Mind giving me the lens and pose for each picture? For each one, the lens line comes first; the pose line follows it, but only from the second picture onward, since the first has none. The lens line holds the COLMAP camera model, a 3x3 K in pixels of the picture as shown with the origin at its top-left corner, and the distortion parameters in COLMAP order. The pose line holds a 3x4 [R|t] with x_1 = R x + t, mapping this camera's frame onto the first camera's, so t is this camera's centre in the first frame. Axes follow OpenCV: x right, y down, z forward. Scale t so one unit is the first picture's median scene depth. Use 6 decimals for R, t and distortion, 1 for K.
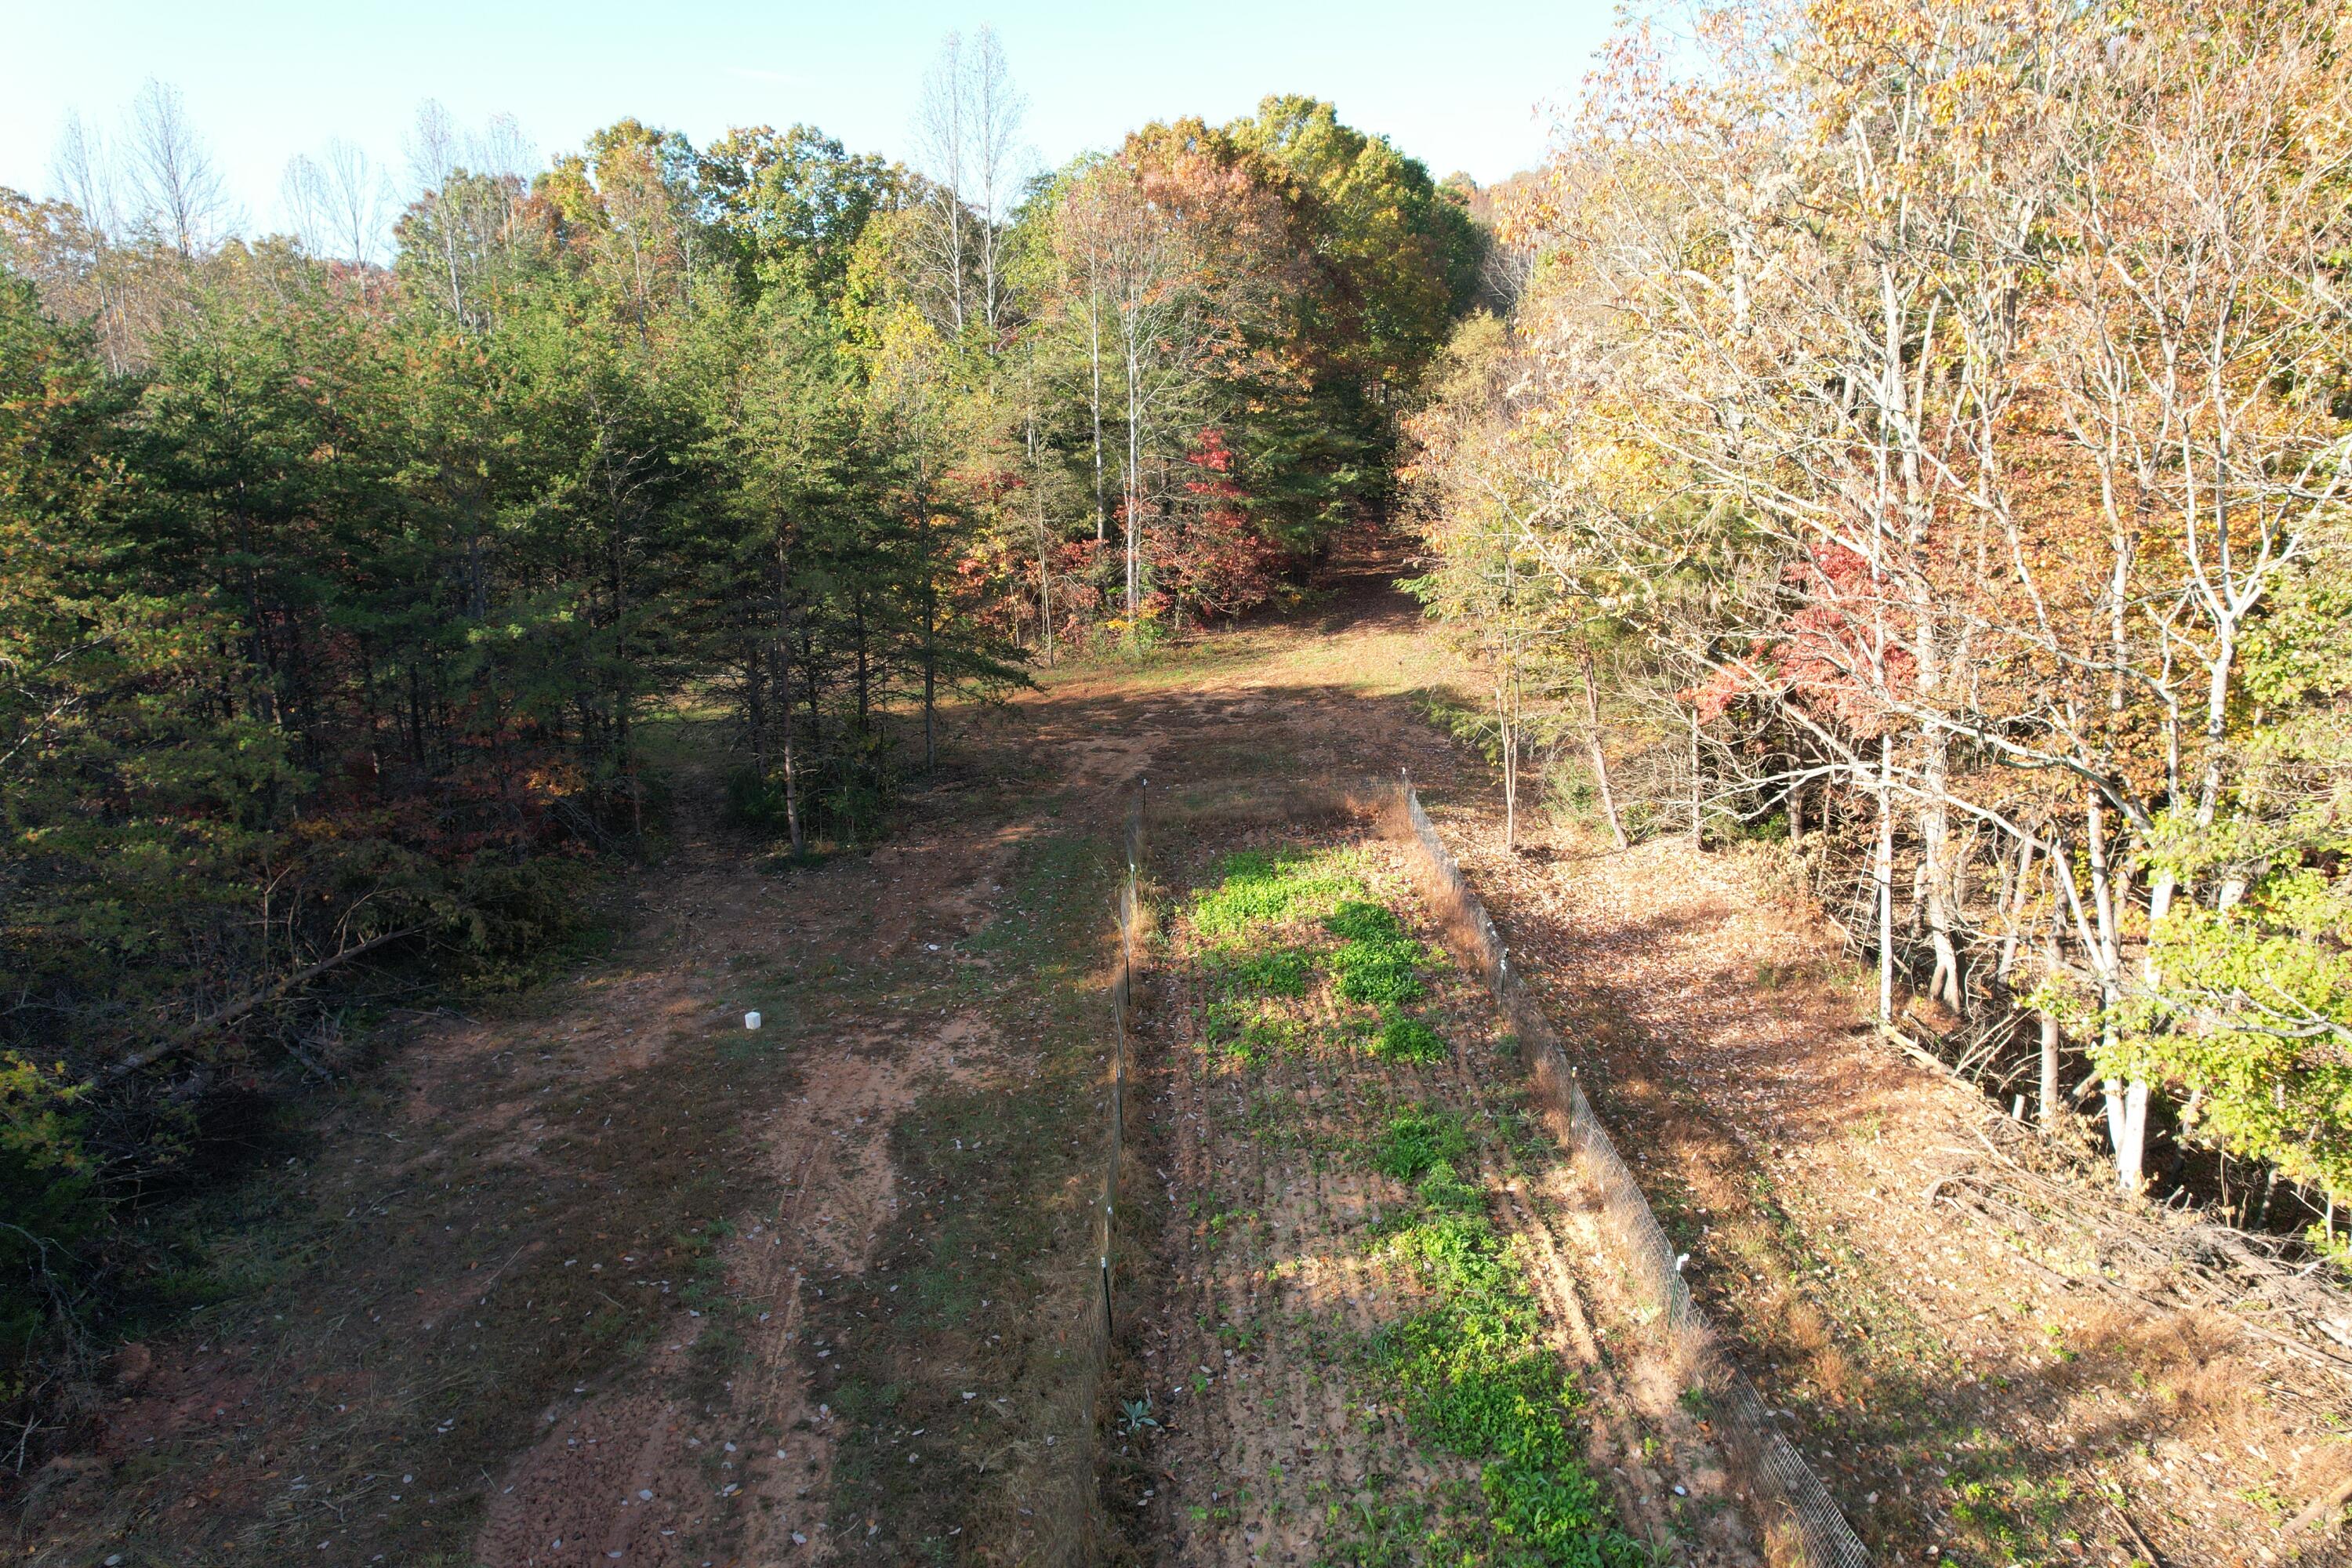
lens RADIAL K [[1498.6, 0, 1179.7], [0, 1498.6, 784.7], [0, 0, 1]] dist [-0.079473, 0.067637]
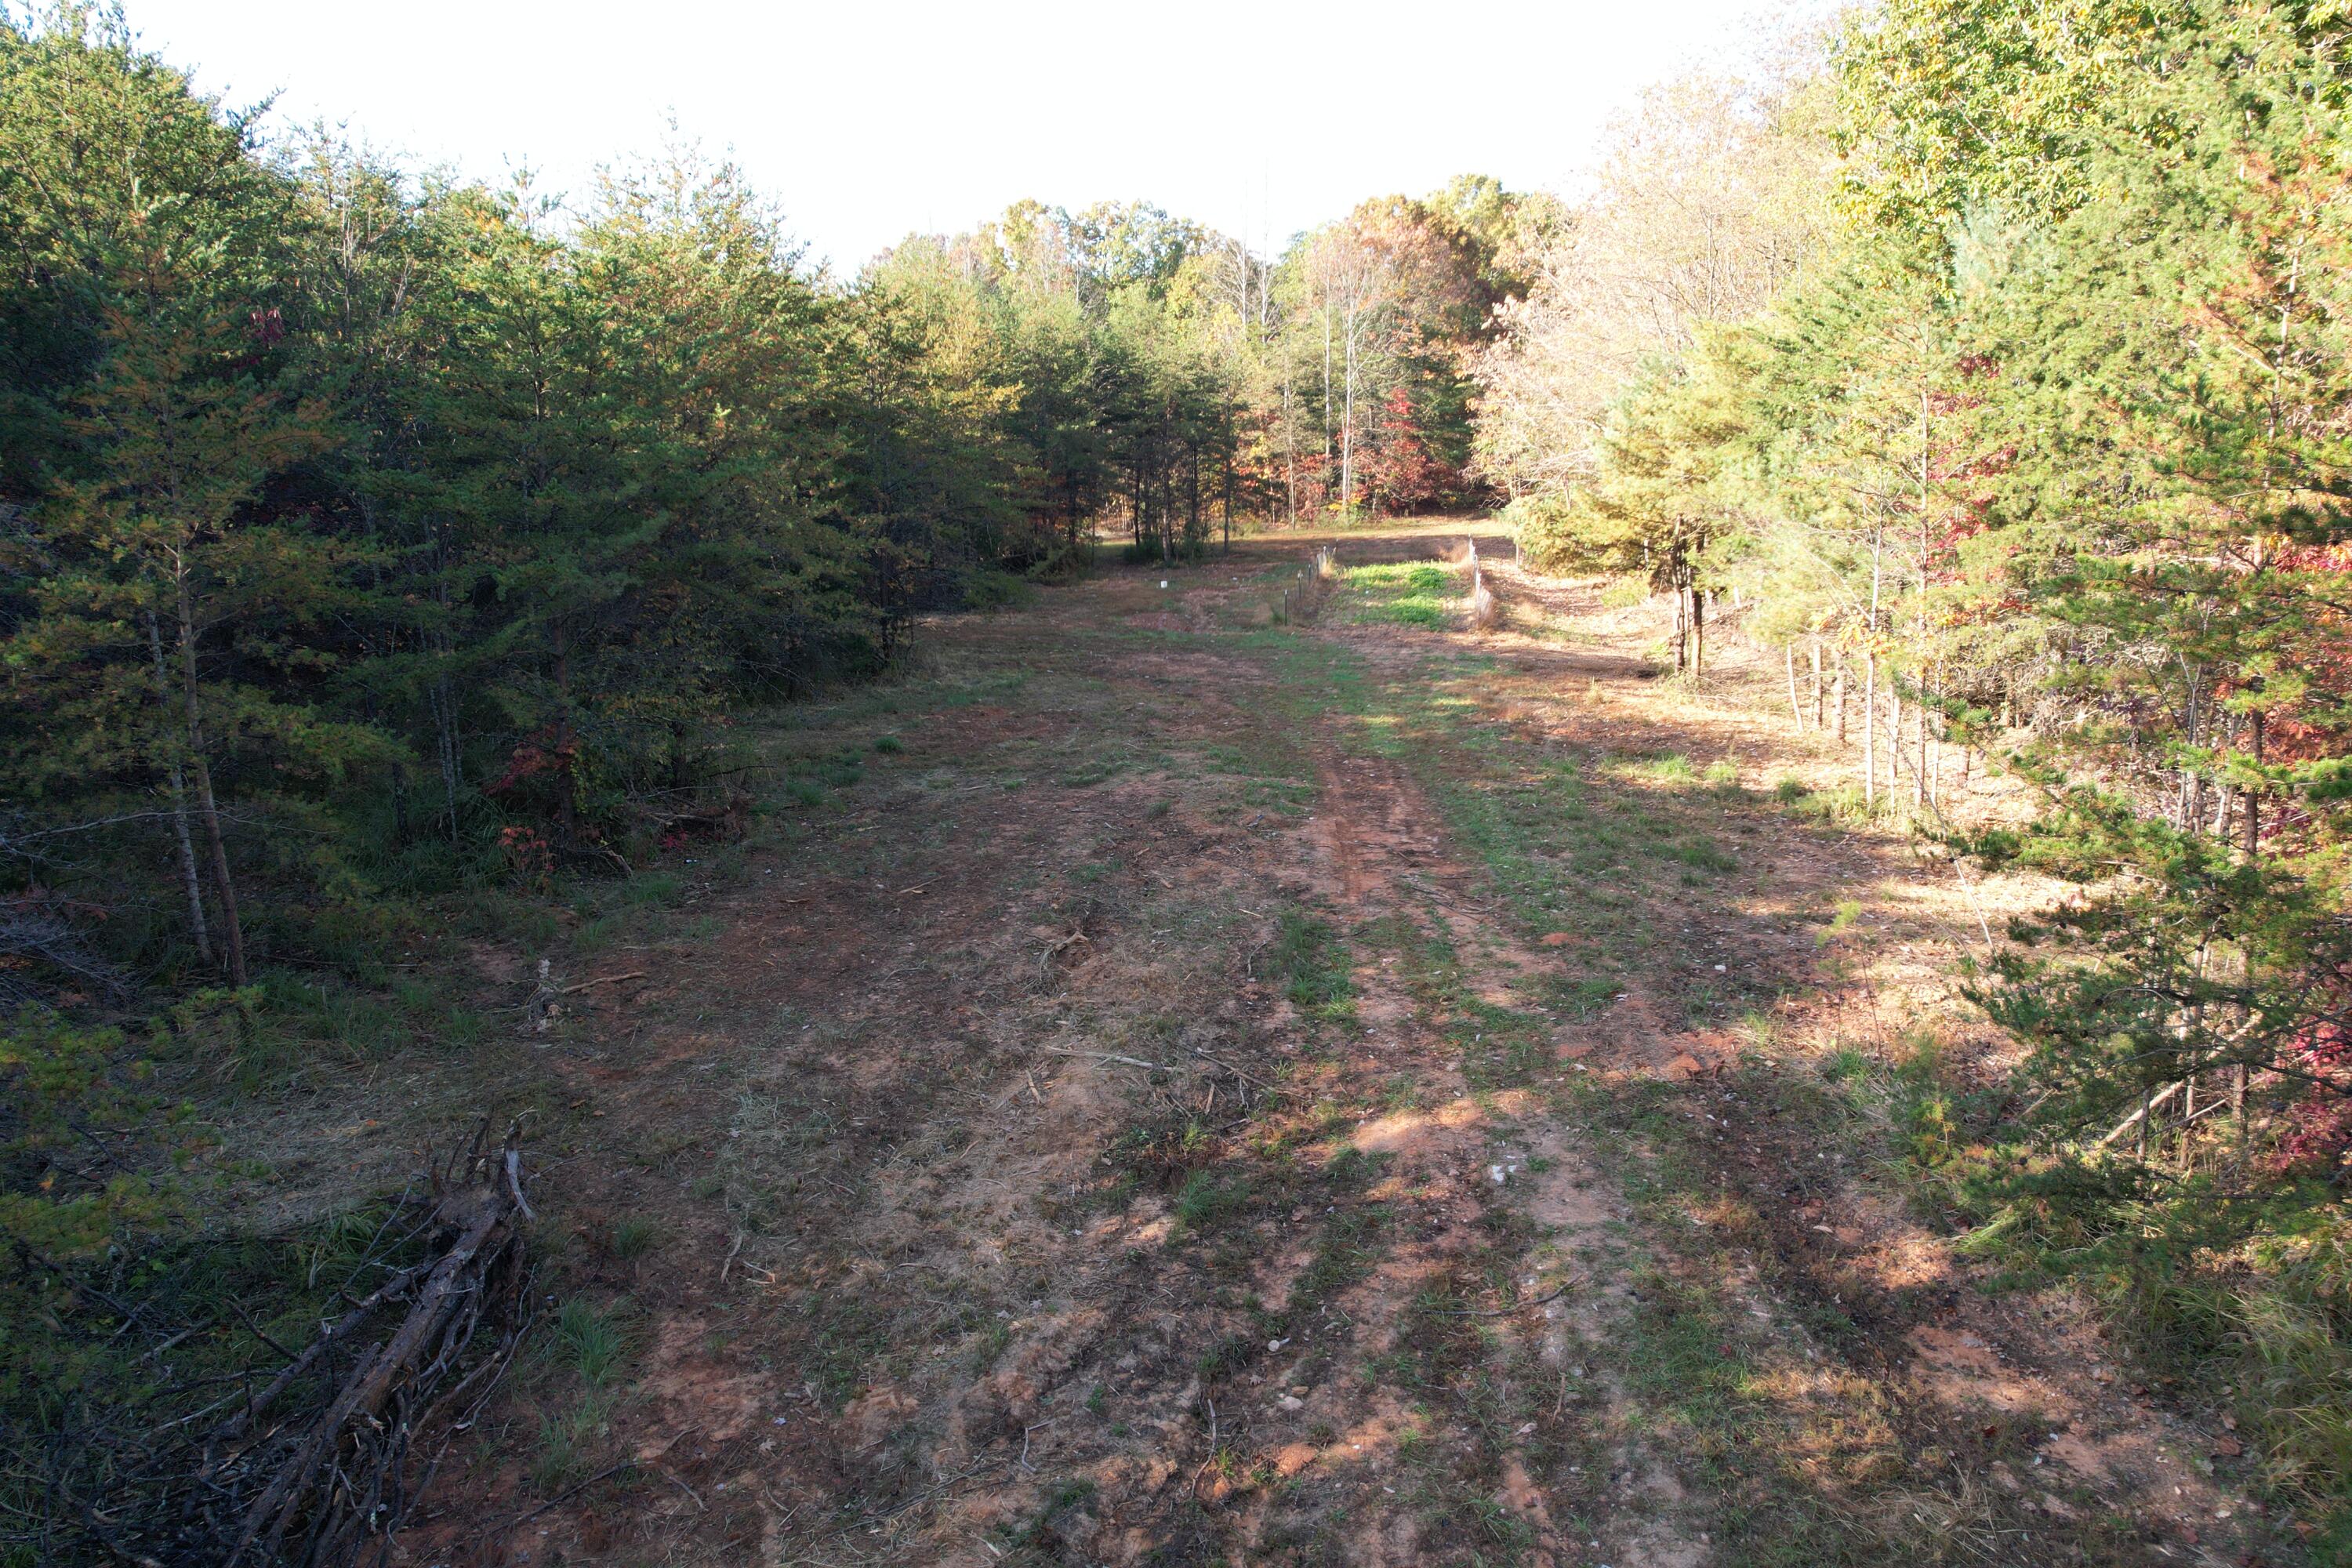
lens RADIAL K [[1498.6, 0, 1171.8], [0, 1498.6, 785.4], [0, 0, 1]] dist [-0.079473, 0.067637]
pose [[0.985264, 0.036827, -0.167026, 0.062794], [-0.040789, 0.998960, -0.020357, 0.227296], [0.166103, 0.026869, 0.985742, -0.596552]]
